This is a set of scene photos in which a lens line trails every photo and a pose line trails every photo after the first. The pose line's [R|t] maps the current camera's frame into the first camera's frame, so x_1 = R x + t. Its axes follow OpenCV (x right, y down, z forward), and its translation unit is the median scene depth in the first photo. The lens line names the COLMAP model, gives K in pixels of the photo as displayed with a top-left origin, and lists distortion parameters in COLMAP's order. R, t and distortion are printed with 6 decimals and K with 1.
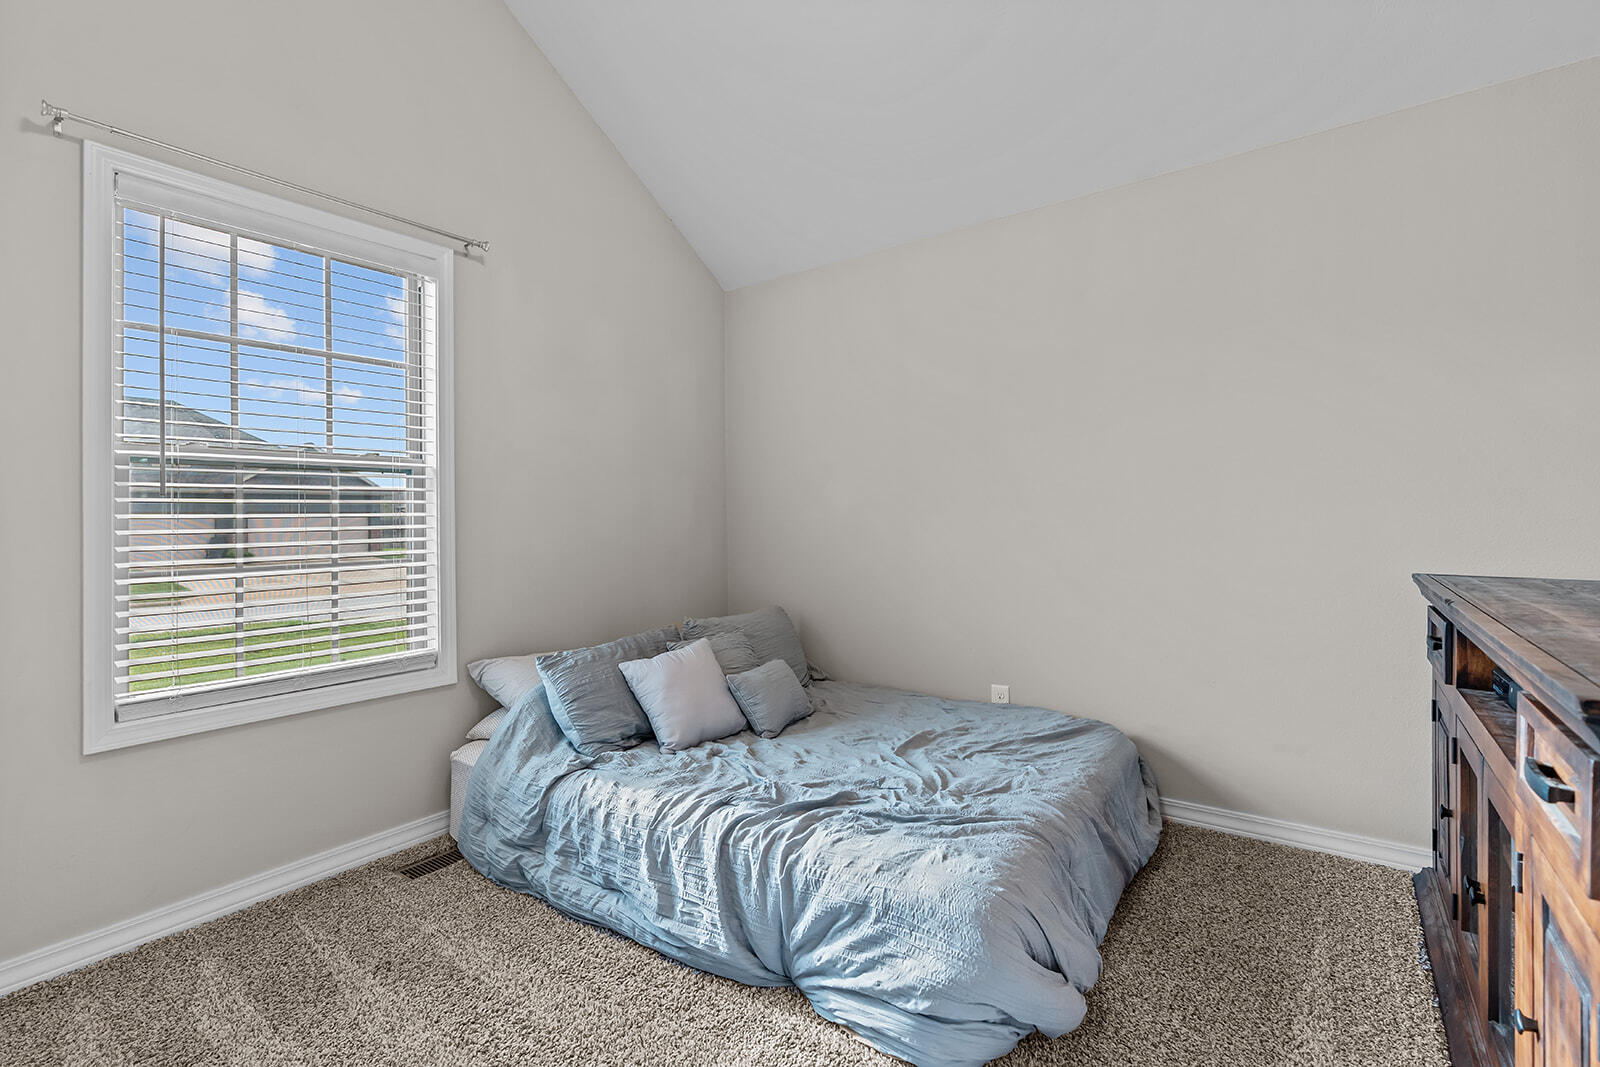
lens RADIAL K [[729.0, 0, 798.2], [0, 729.0, 529.8], [0, 0, 1]] dist [-0.012600, 0.001107]
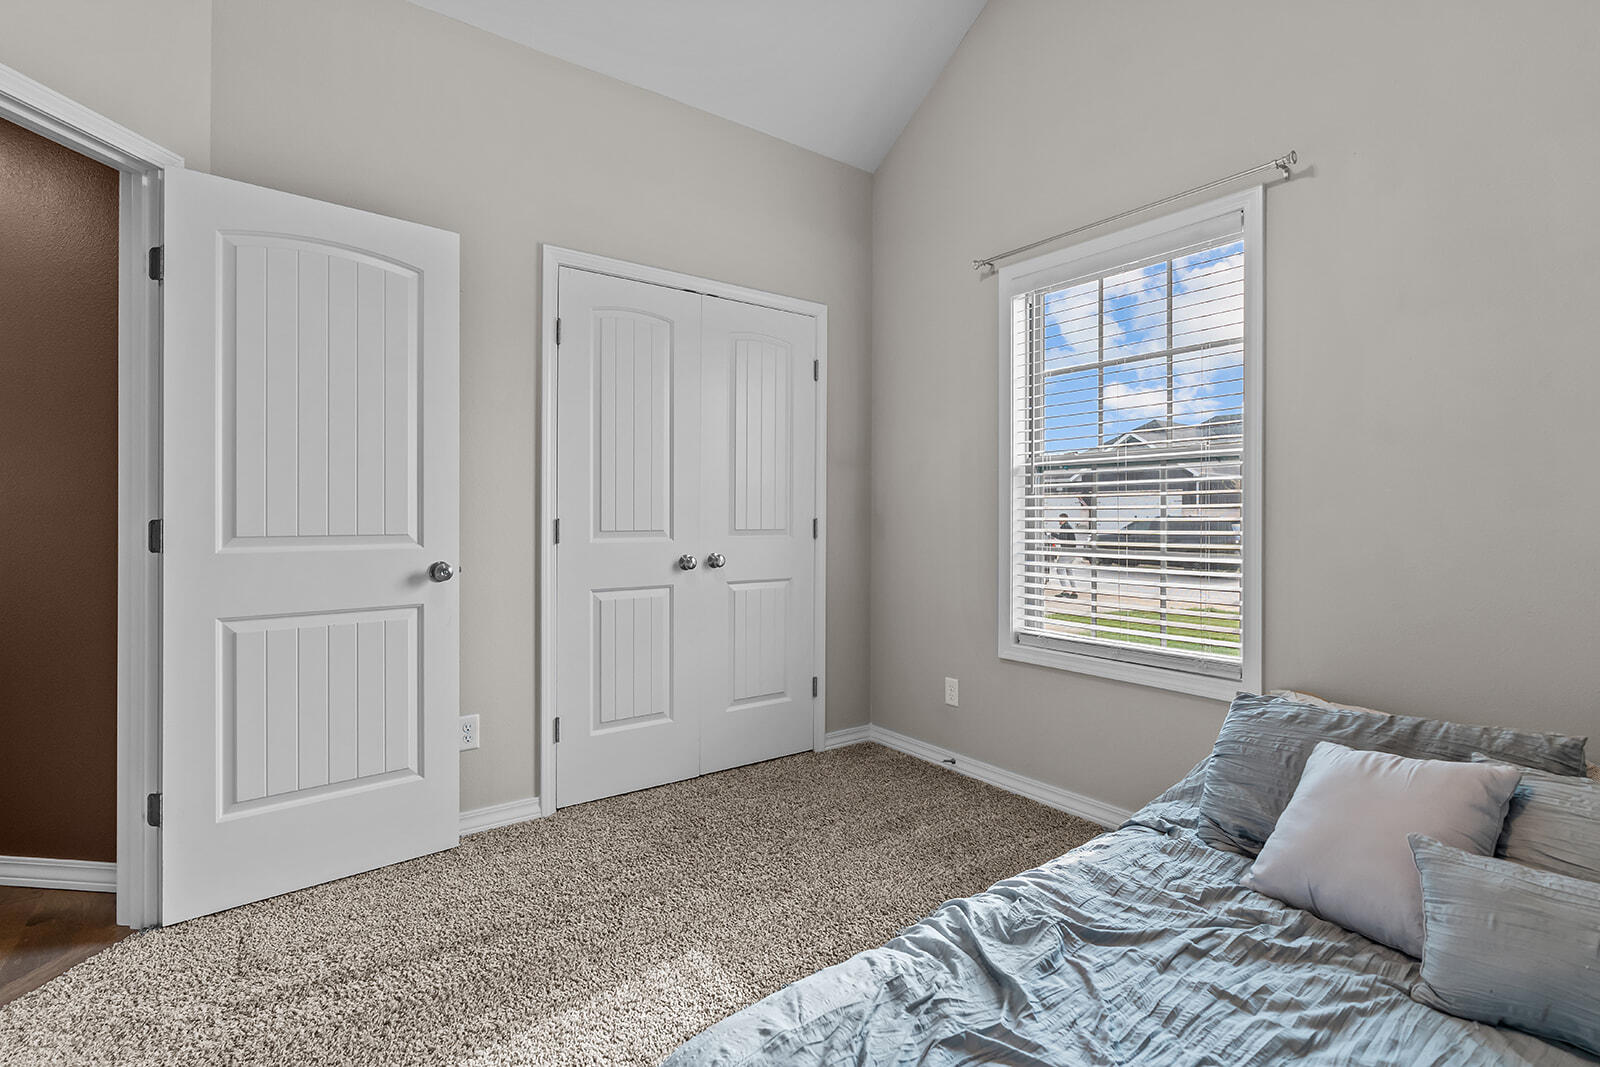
lens RADIAL K [[758.6, 0, 800.0], [0, 758.6, 533.5], [0, 0, 1]] dist [0.000999, 0.000345]
pose [[-0.303271, 0.040502, -0.952043, 0.602995], [-0.008326, 0.998946, 0.045150, -0.027980], [0.952868, 0.021619, -0.302614, 0.886797]]
